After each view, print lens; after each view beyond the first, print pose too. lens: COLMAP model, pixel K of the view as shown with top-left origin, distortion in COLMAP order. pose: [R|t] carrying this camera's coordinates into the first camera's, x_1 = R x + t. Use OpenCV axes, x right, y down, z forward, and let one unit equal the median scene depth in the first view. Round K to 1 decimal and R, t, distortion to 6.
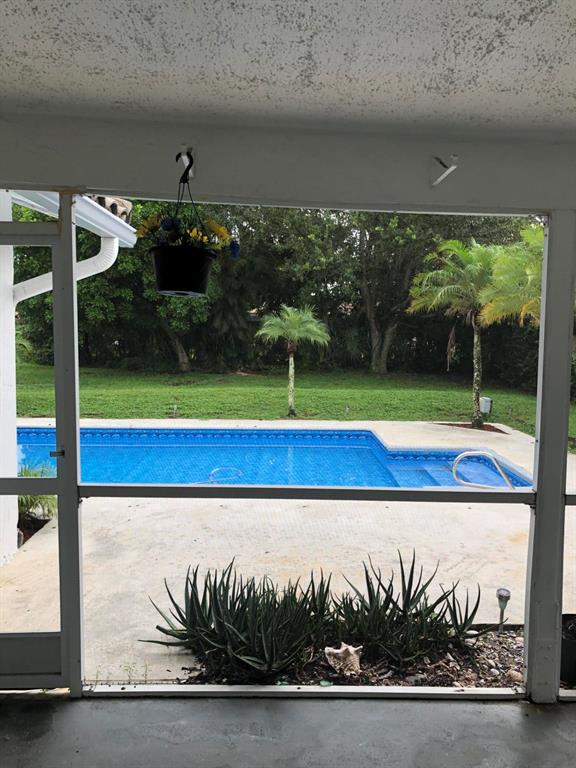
lens RADIAL K [[629.6, 0, 290.8], [0, 629.6, 382.6], [0, 0, 1]] dist [0.023283, -0.007660]
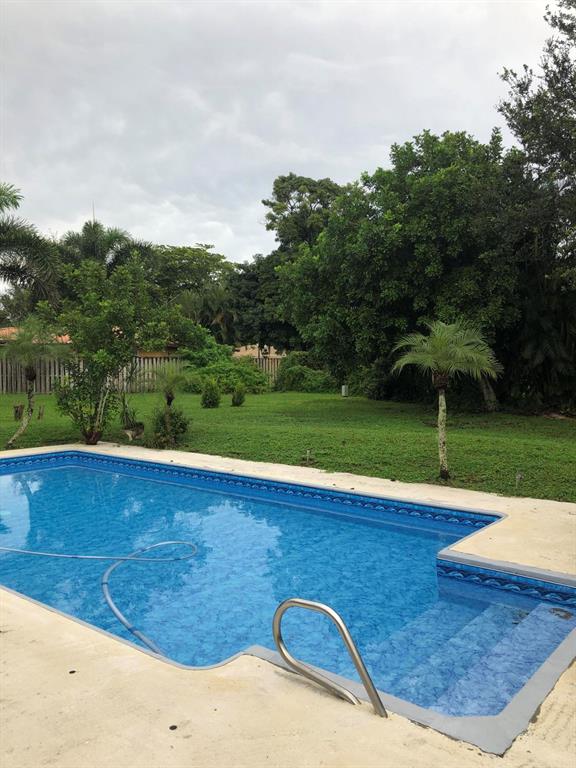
lens RADIAL K [[629.6, 0, 283.6], [0, 629.6, 367.1], [0, 0, 1]] dist [0.023283, -0.007660]
pose [[0.761115, -0.013612, -0.648474, 1.212101], [-0.039301, 0.996975, -0.067055, -0.064819], [0.647425, 0.076523, 0.758278, 1.291260]]
